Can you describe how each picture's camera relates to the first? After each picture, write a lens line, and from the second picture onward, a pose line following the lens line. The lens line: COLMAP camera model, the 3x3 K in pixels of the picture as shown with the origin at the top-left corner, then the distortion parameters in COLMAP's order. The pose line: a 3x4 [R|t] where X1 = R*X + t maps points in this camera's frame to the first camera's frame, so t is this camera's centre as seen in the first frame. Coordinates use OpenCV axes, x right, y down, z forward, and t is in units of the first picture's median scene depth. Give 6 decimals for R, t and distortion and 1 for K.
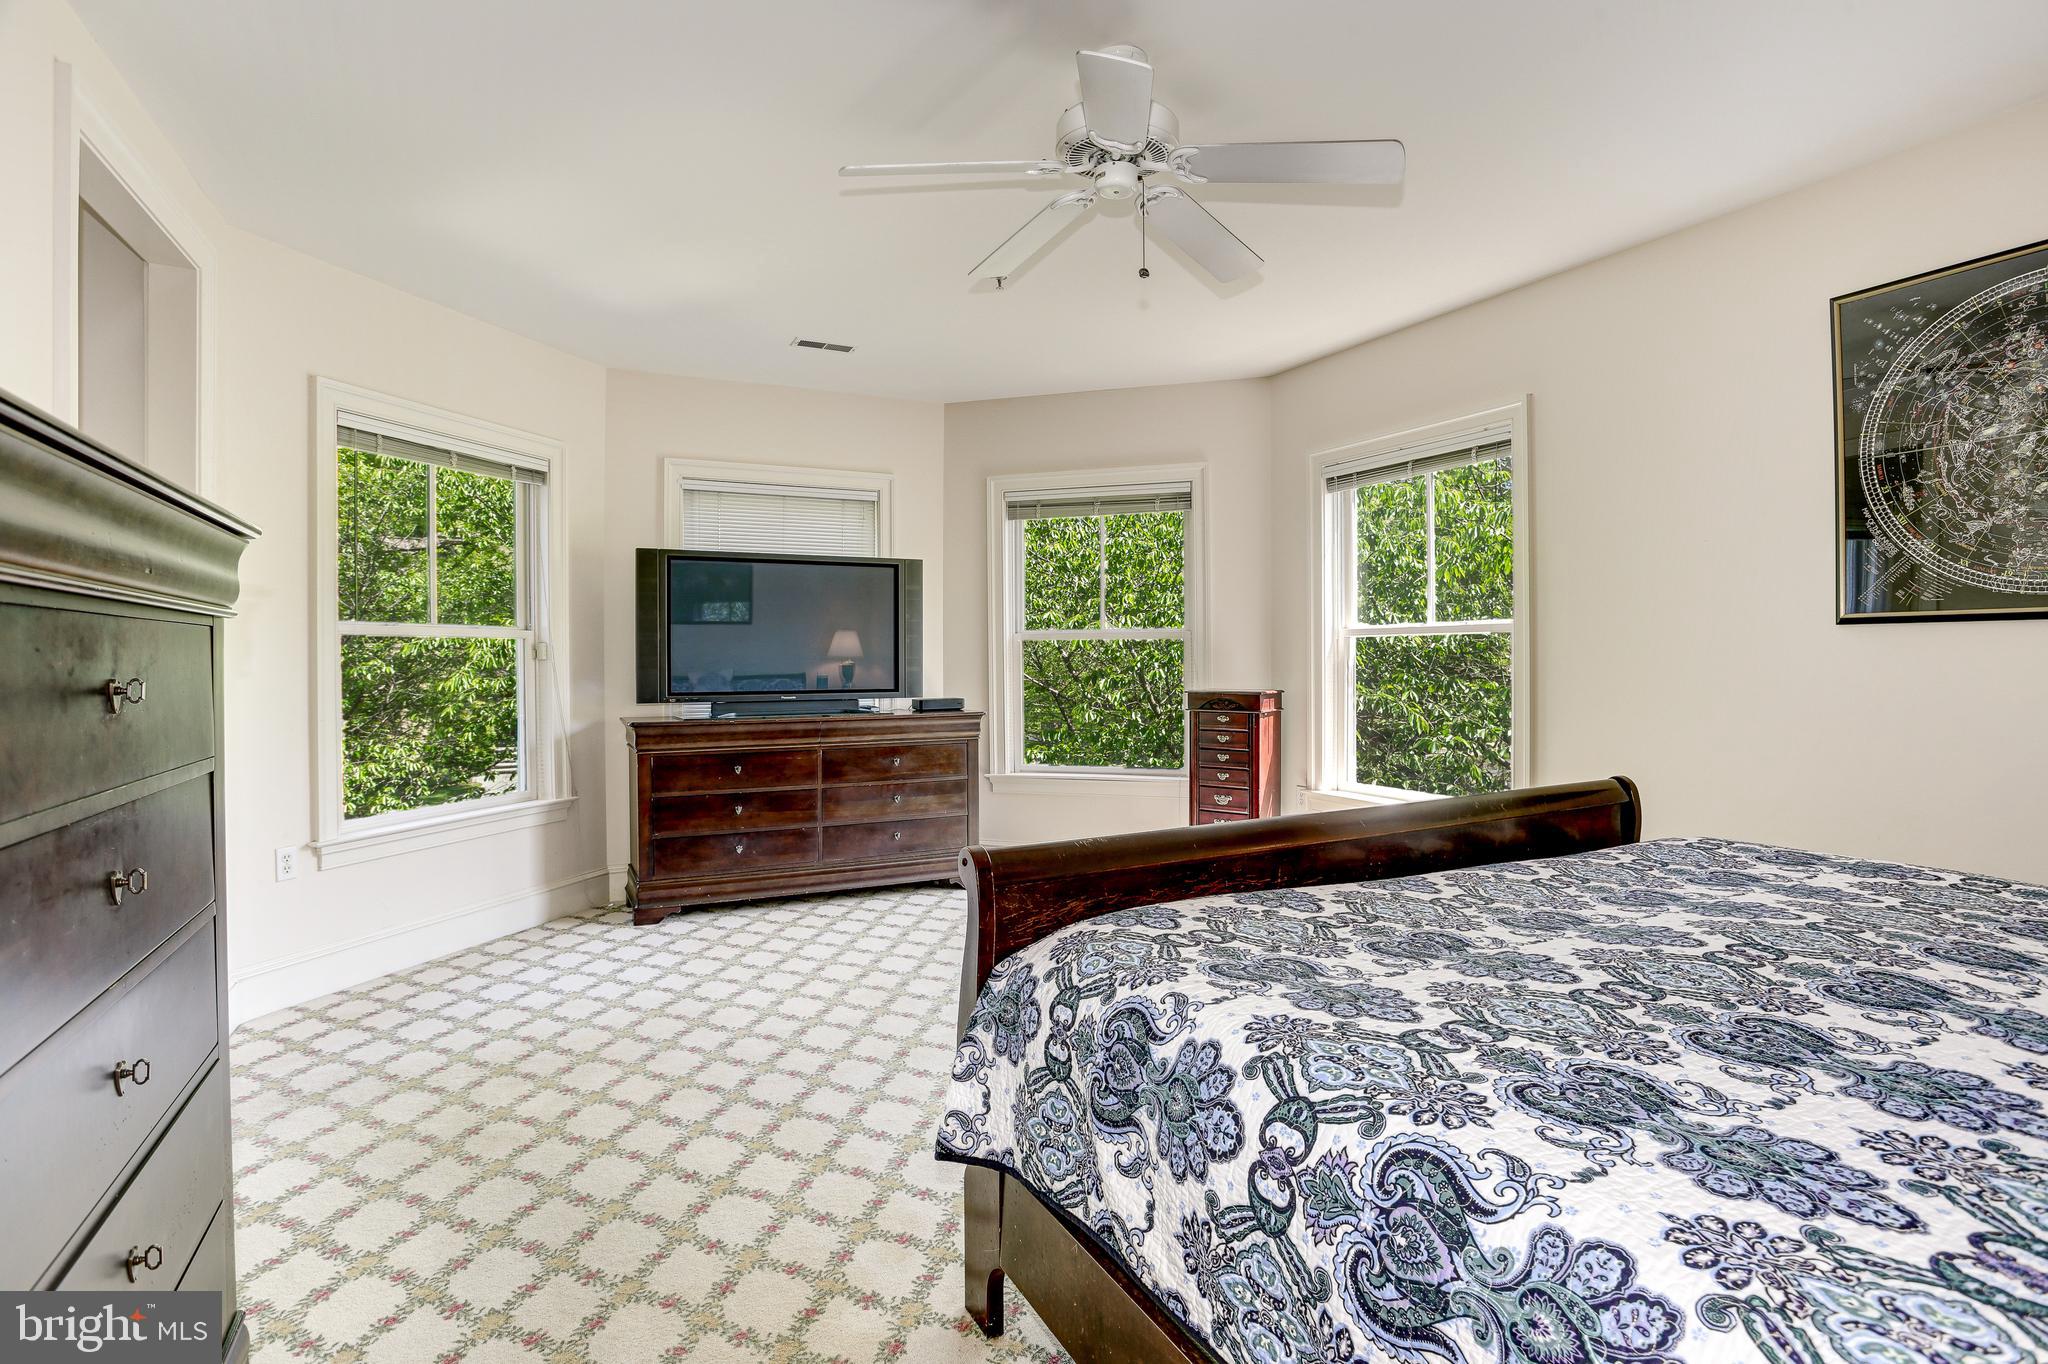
lens RADIAL K [[1000.3, 0, 1028.5], [0, 1000.3, 659.3], [0, 0, 1]] dist [-0.061184, 0.021155]
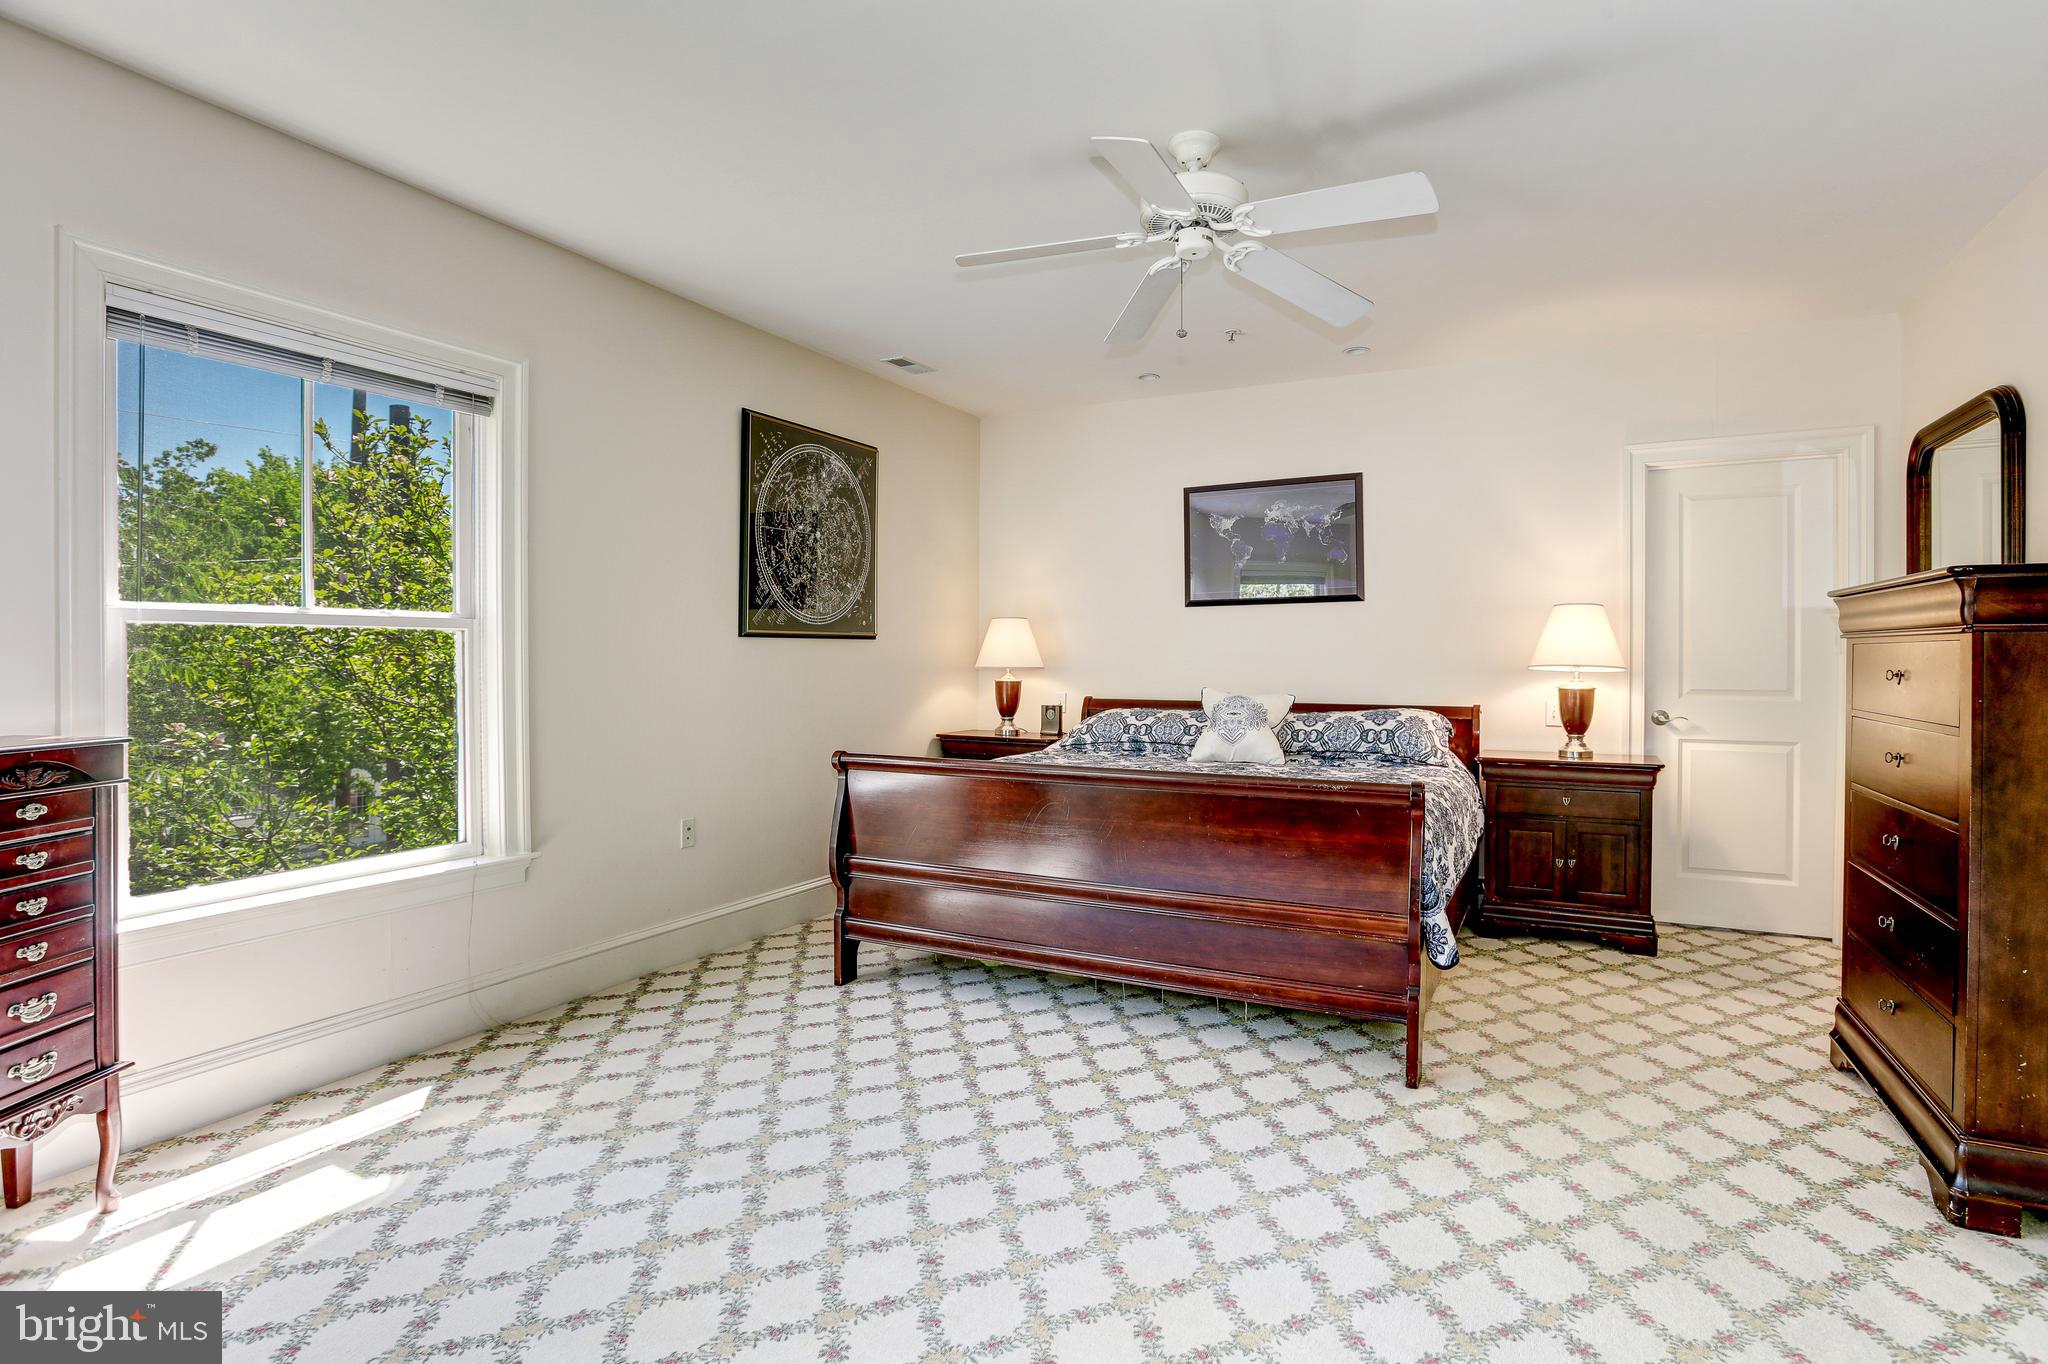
lens RADIAL K [[1000.3, 0, 1028.5], [0, 1000.3, 659.3], [0, 0, 1]] dist [-0.061184, 0.021155]
pose [[-0.579683, -0.002712, 0.814837, -0.649152], [-0.001419, 0.999996, 0.002319, -0.006735], [-0.814841, 0.000188, -0.579685, 1.613599]]
